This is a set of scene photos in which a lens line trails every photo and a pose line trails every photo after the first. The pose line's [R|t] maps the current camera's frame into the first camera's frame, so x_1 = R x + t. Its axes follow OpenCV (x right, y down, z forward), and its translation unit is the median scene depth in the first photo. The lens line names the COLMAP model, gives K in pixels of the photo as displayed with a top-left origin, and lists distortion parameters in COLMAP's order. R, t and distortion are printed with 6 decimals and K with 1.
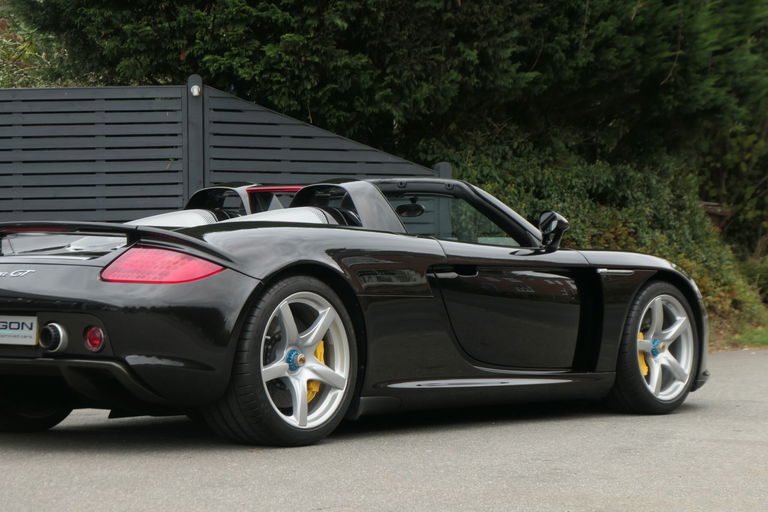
lens RADIAL K [[2403.3, 0, 384.0], [0, 2403.3, 256.0], [0, 0, 1]] dist [-0.083354, 0.676234]
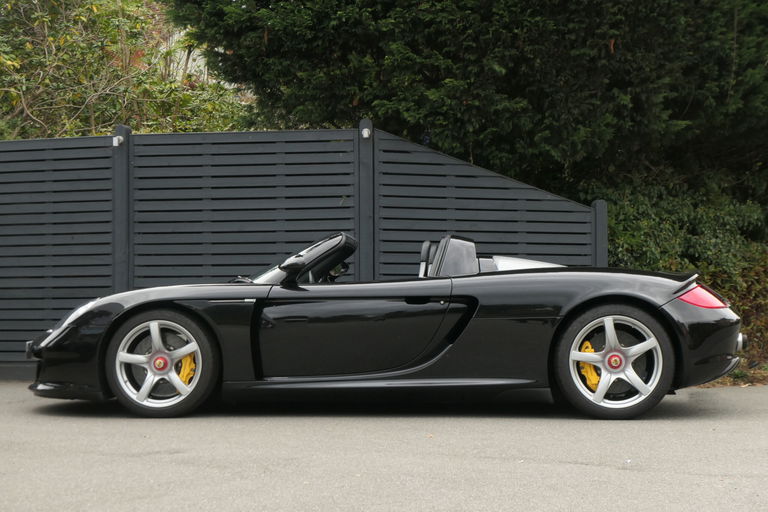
lens RADIAL K [[1622.7, 0, 384.0], [0, 1622.7, 256.0], [0, 0, 1]] dist [0.081226, -1.792556]
pose [[0.989110, 0.002760, -0.147153, 0.036735], [-0.005426, 0.999828, -0.017716, -0.000221], [0.147078, 0.018322, 0.988955, 0.265404]]
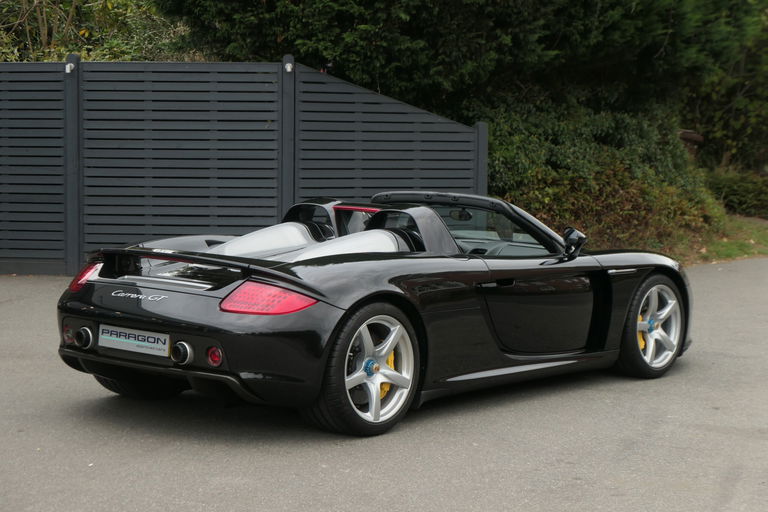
lens RADIAL K [[1842.2, 0, 384.0], [0, 1842.2, 256.0], [0, 0, 1]] dist [0.029985, -0.426015]
pose [[0.999599, 0.021457, -0.018497, -0.007700], [-0.019568, 0.995105, 0.096864, -0.062694], [0.020485, -0.096463, 0.995126, 0.019889]]
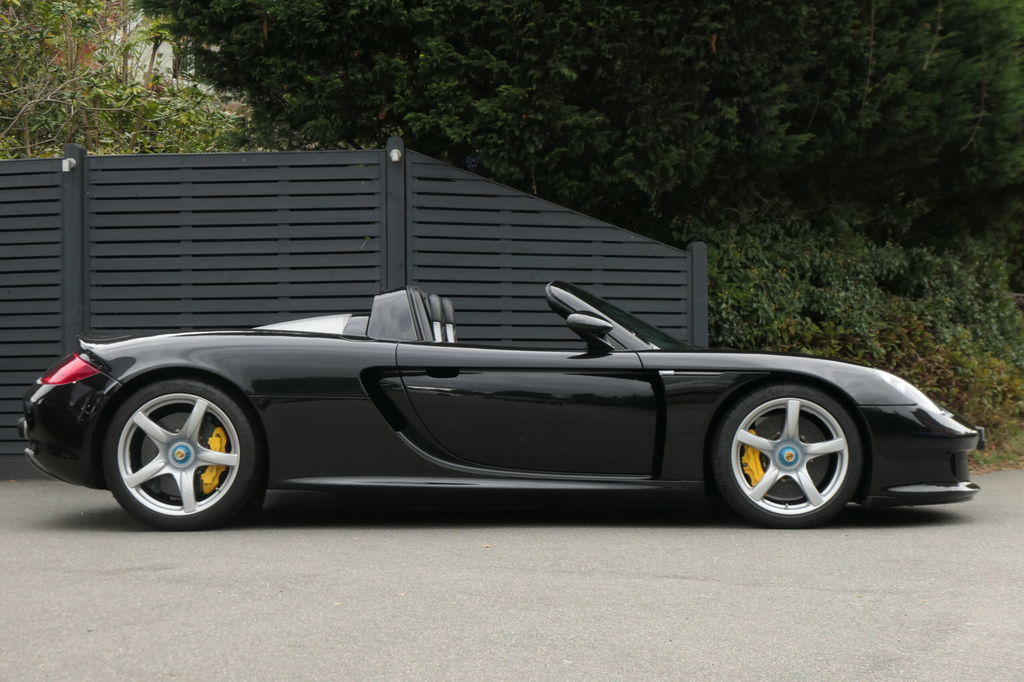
lens RADIAL K [[2184.1, 0, 529.5], [0, 2184.1, 311.3], [0, 0, 1]] dist [0.133041, -2.303128]
pose [[0.996208, 0.000561, -0.087000, 0.033064], [-0.002240, 0.999813, -0.019207, -0.000028], [0.086973, 0.019329, 0.996023, 0.238150]]
